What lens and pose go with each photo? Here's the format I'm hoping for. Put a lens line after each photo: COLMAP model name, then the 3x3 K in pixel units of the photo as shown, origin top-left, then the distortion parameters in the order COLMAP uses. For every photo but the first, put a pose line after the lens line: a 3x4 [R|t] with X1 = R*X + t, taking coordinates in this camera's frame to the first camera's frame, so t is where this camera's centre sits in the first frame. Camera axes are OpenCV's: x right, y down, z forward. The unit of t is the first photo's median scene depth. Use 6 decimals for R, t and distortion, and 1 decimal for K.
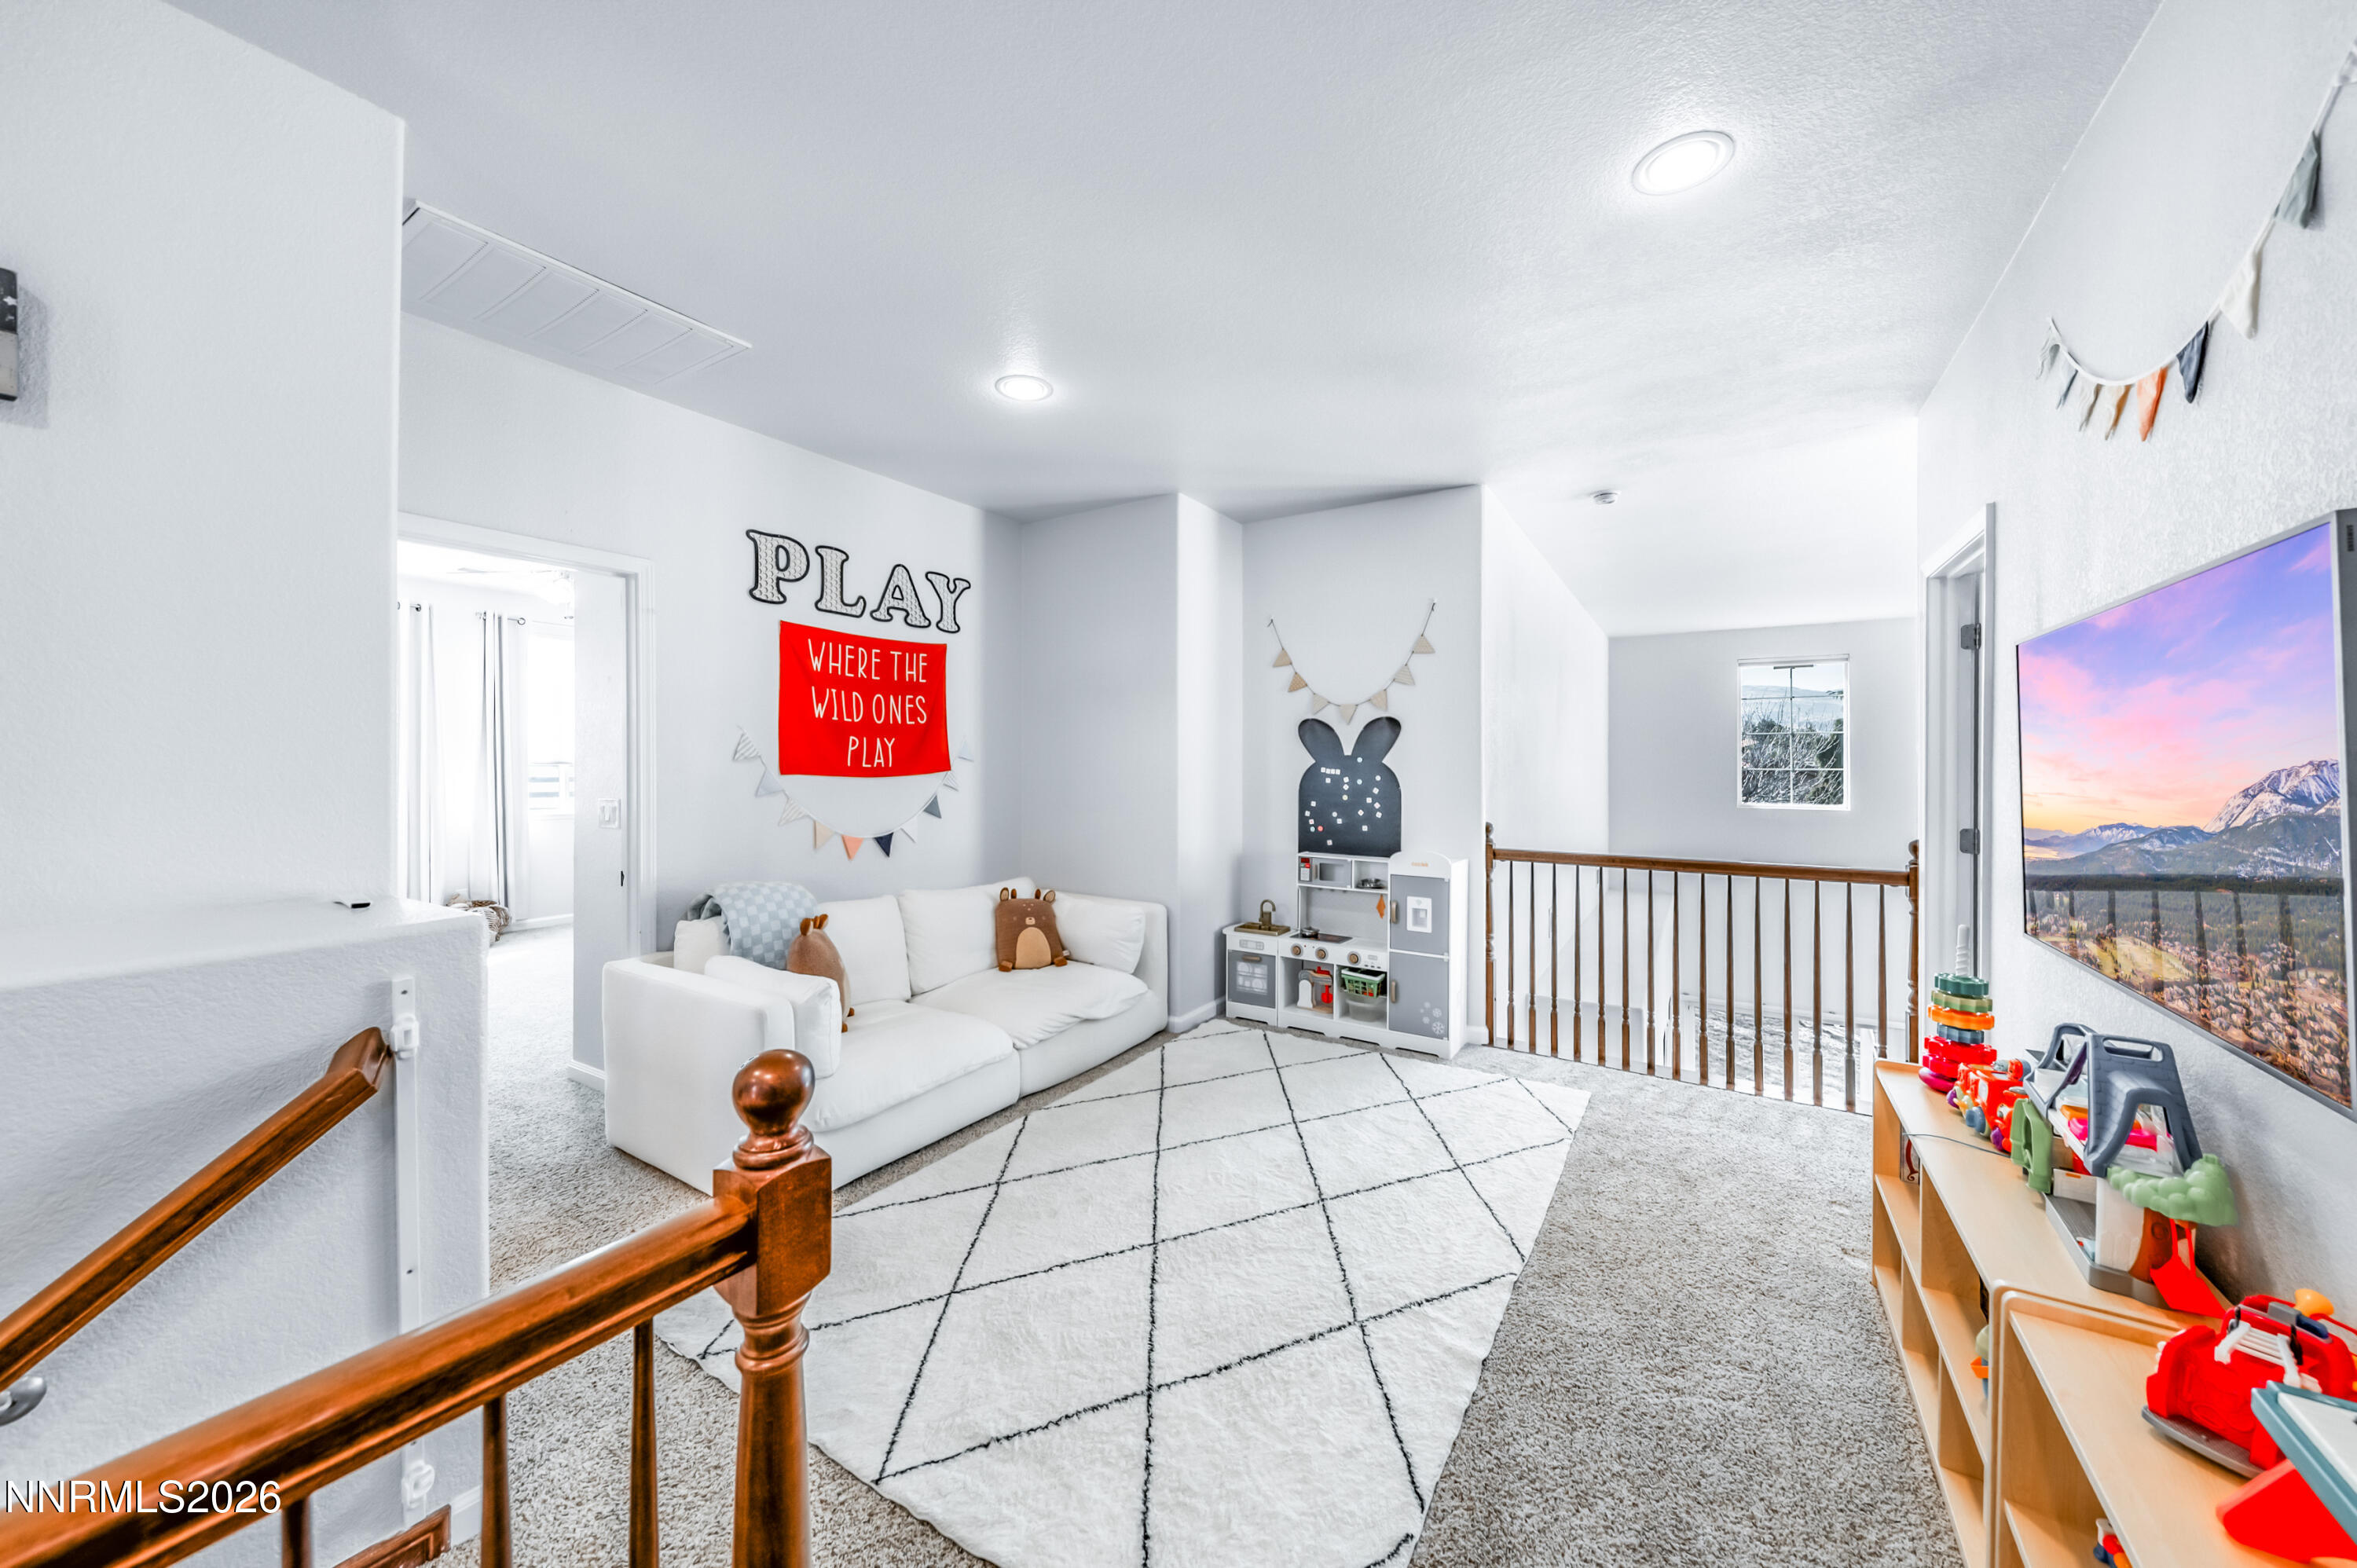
lens RADIAL K [[823.6, 0, 1175.7], [0, 823.6, 762.4], [0, 0, 1]] dist [0.010014, -0.002204]
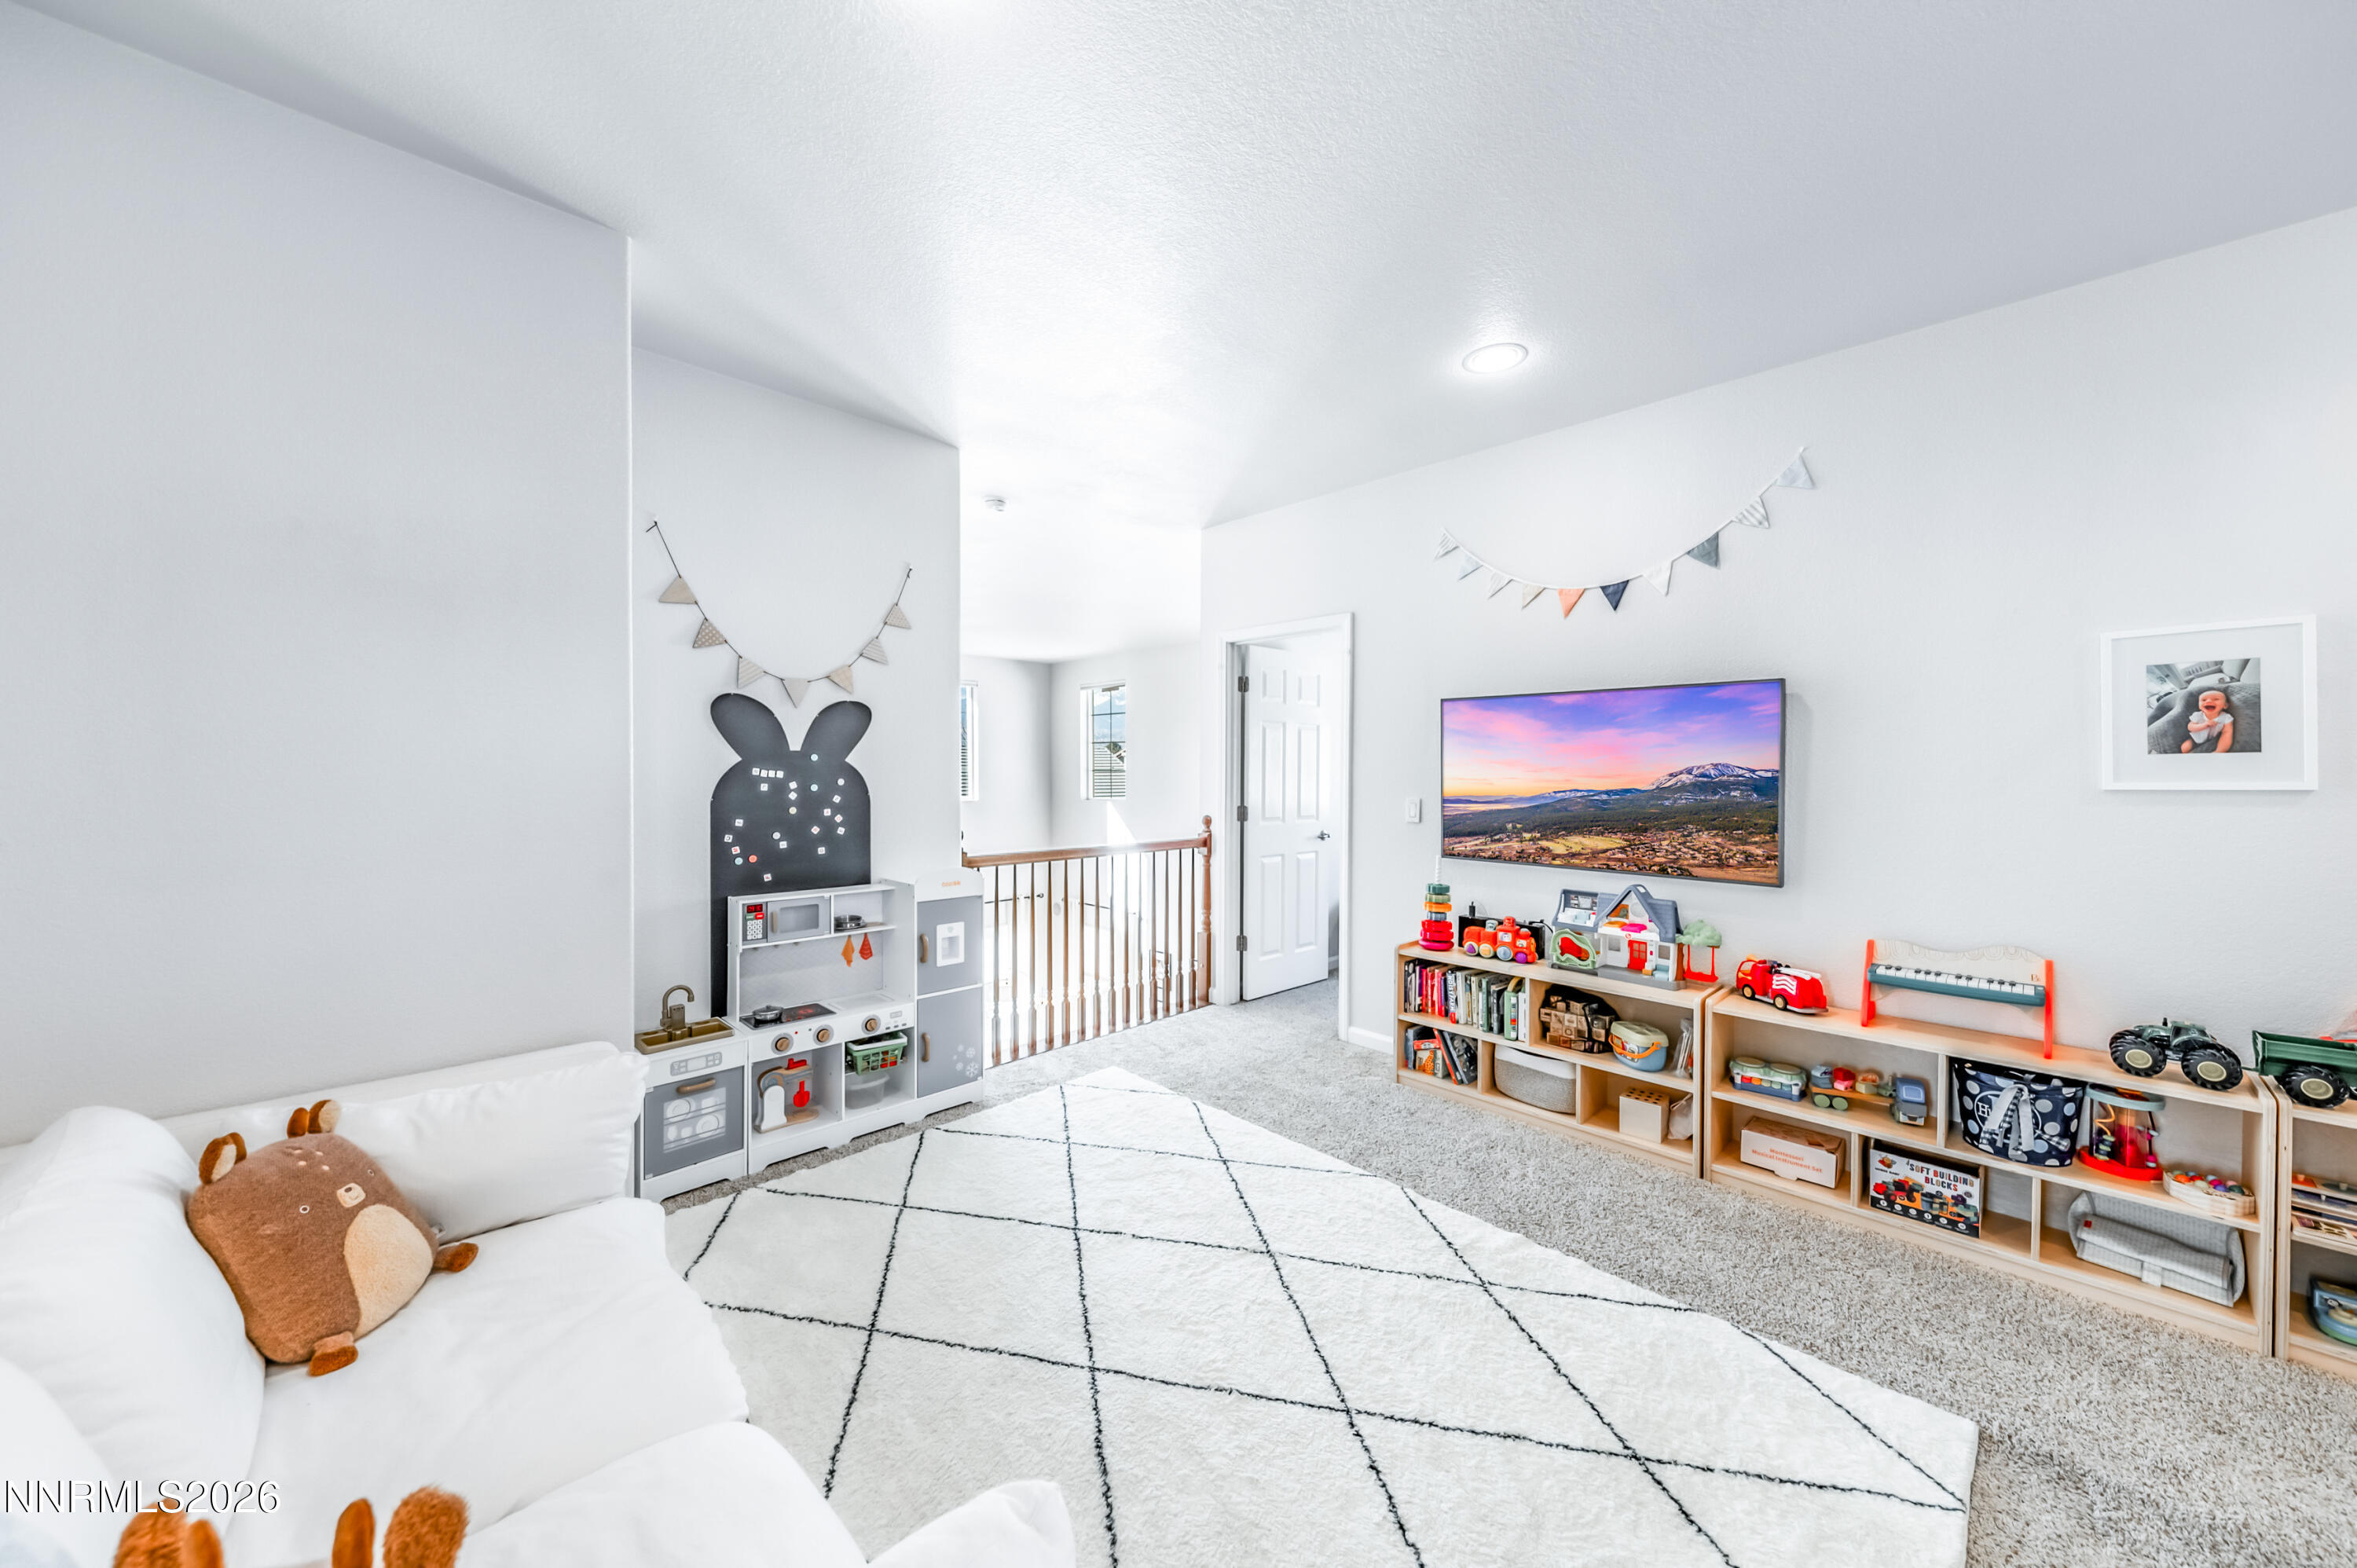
lens RADIAL K [[823.6, 0, 1181.8], [0, 823.6, 775.0], [0, 0, 1]] dist [0.010014, -0.002204]
pose [[0.219779, -0.006368, 0.975529, -0.430703], [-0.002587, 0.999971, 0.007110, 0.006660], [-0.975546, -0.004086, 0.219756, 0.545336]]
